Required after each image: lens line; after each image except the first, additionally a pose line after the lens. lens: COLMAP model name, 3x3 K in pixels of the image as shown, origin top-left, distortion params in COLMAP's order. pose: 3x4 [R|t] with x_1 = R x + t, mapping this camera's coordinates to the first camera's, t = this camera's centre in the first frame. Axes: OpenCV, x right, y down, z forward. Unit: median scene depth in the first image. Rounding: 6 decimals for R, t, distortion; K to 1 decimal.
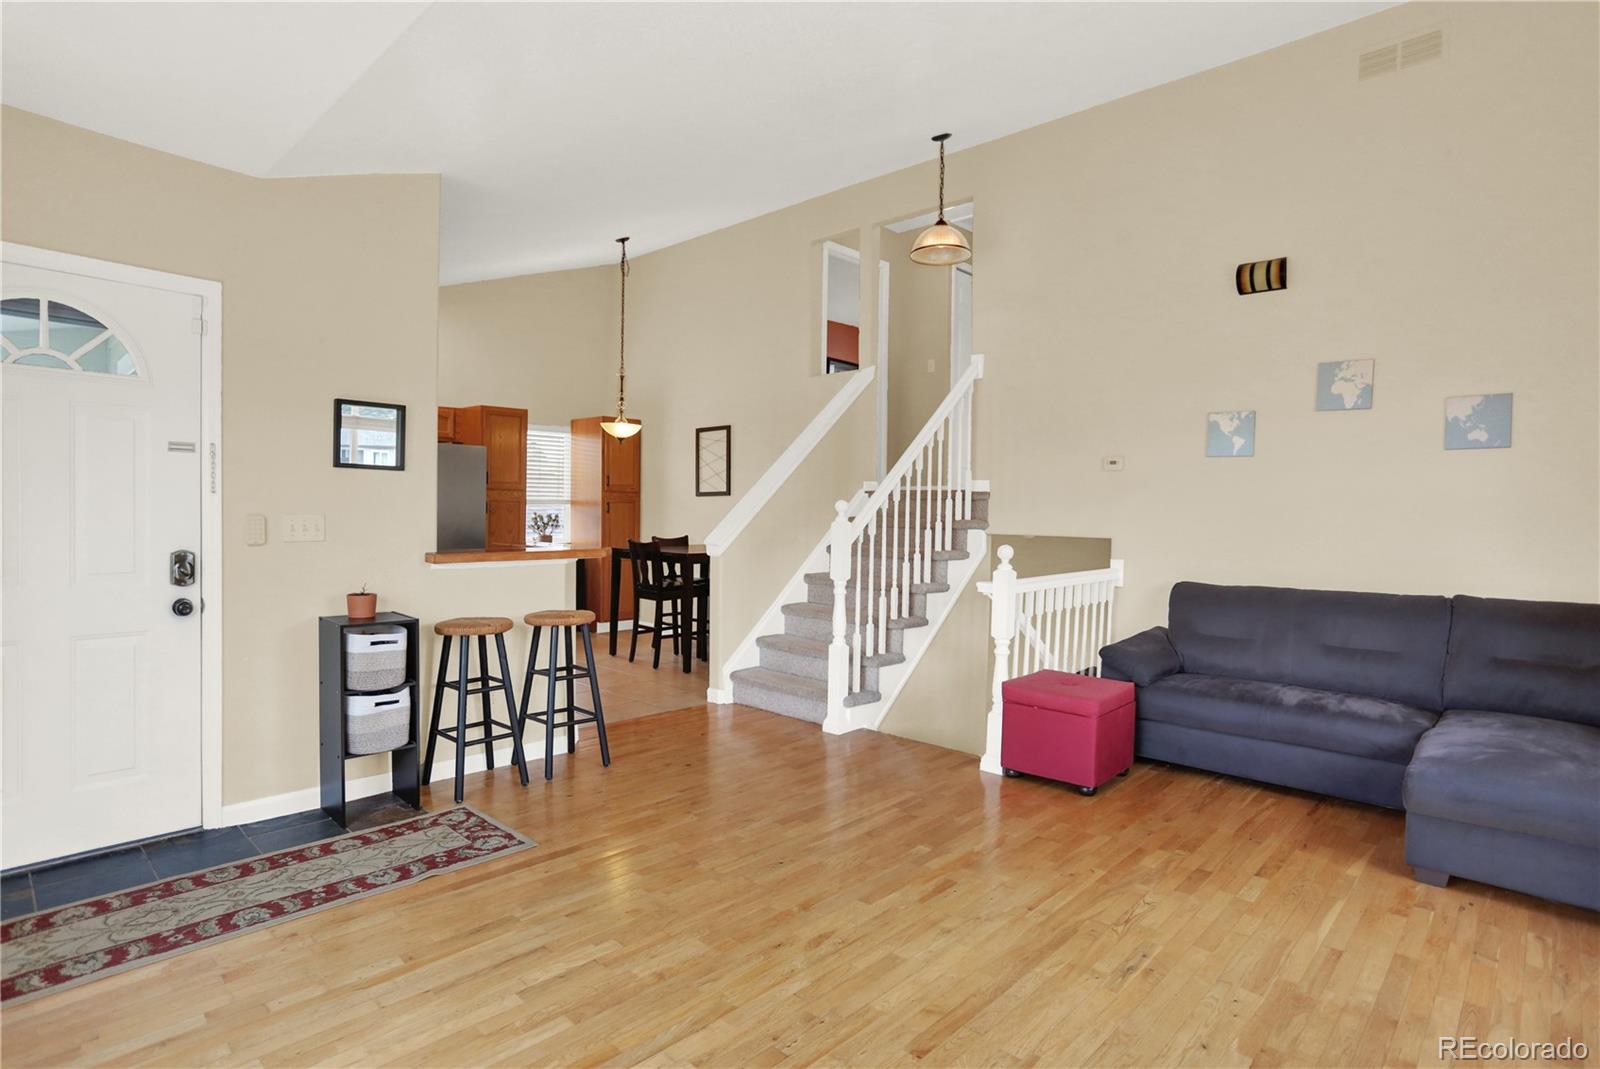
lens RADIAL K [[840.4, 0, 802.5], [0, 840.4, 537.7], [0, 0, 1]] dist [-0.014995, 0.003463]
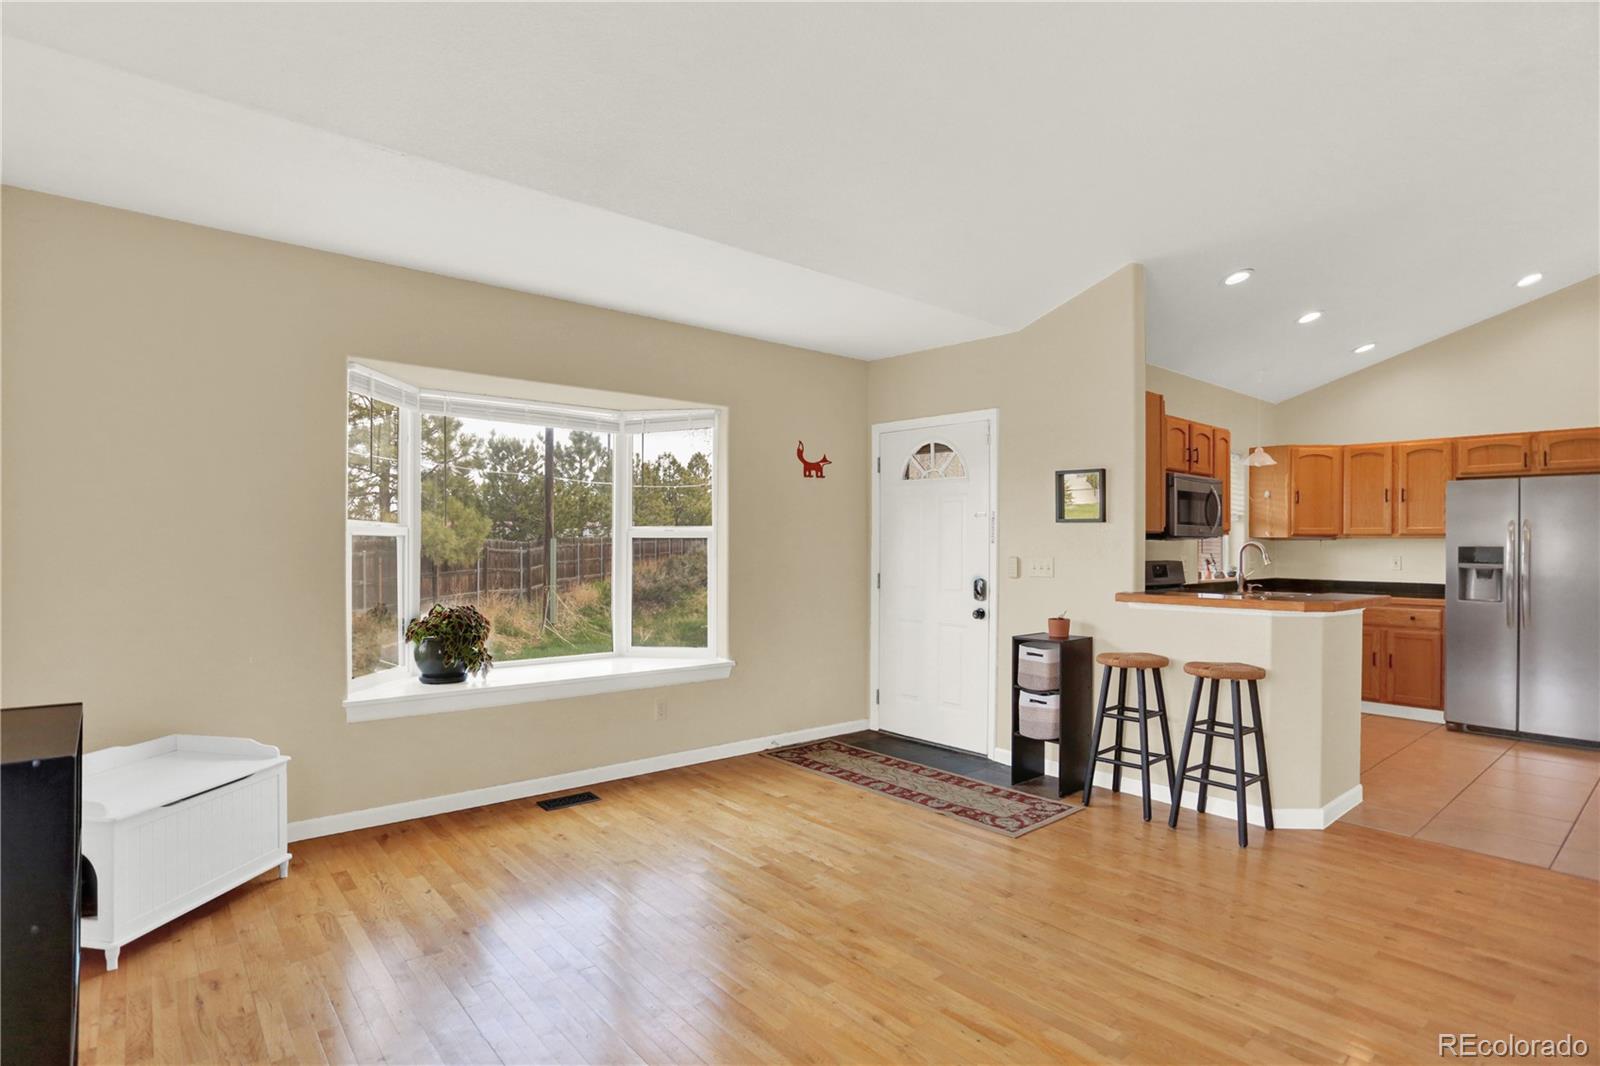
lens RADIAL K [[813.3, 0, 807.7], [0, 813.3, 543.5], [0, 0, 1]] dist [-0.034348, 0.009938]
pose [[-0.087614, -0.013779, -0.996059, 0.879311], [-0.044008, 0.998982, -0.009949, -0.023020], [0.995182, 0.042963, -0.088131, 0.824090]]
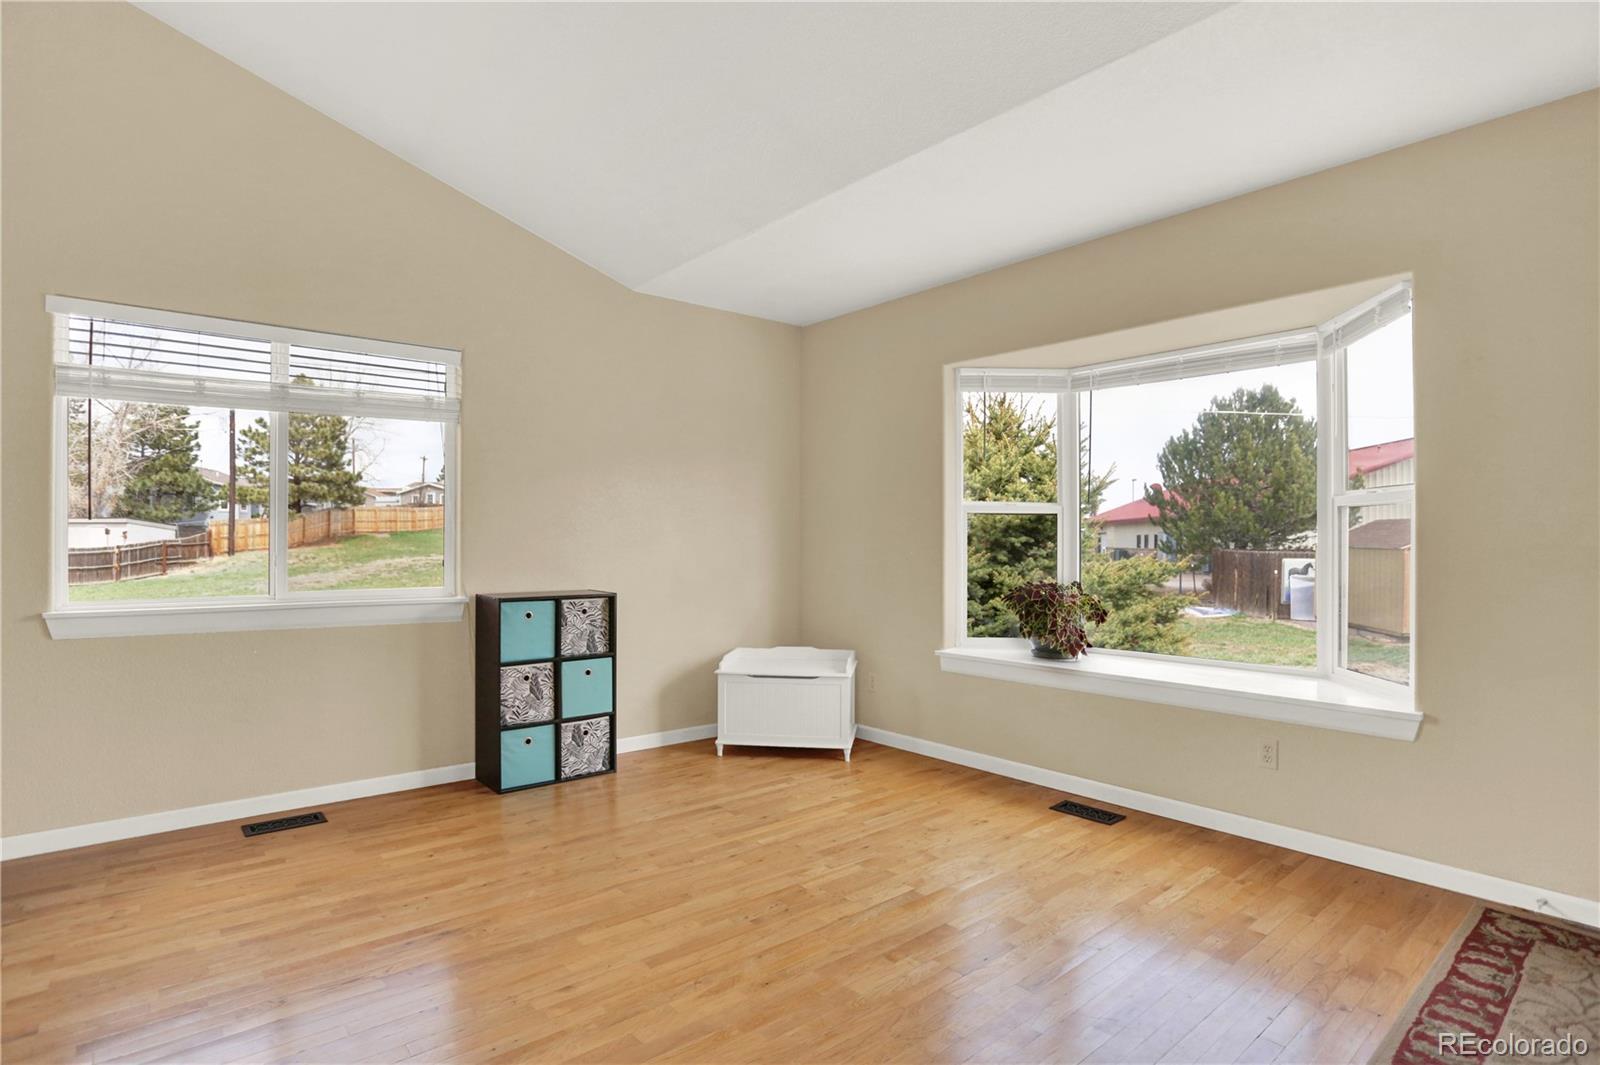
lens RADIAL K [[813.3, 0, 804.9], [0, 813.3, 524.4], [0, 0, 1]] dist [-0.034348, 0.009938]
pose [[-0.994853, -0.012554, 0.100551, -0.118542], [-0.011546, 0.999877, 0.010605, -0.010747], [-0.100672, 0.009389, -0.994875, 1.498350]]
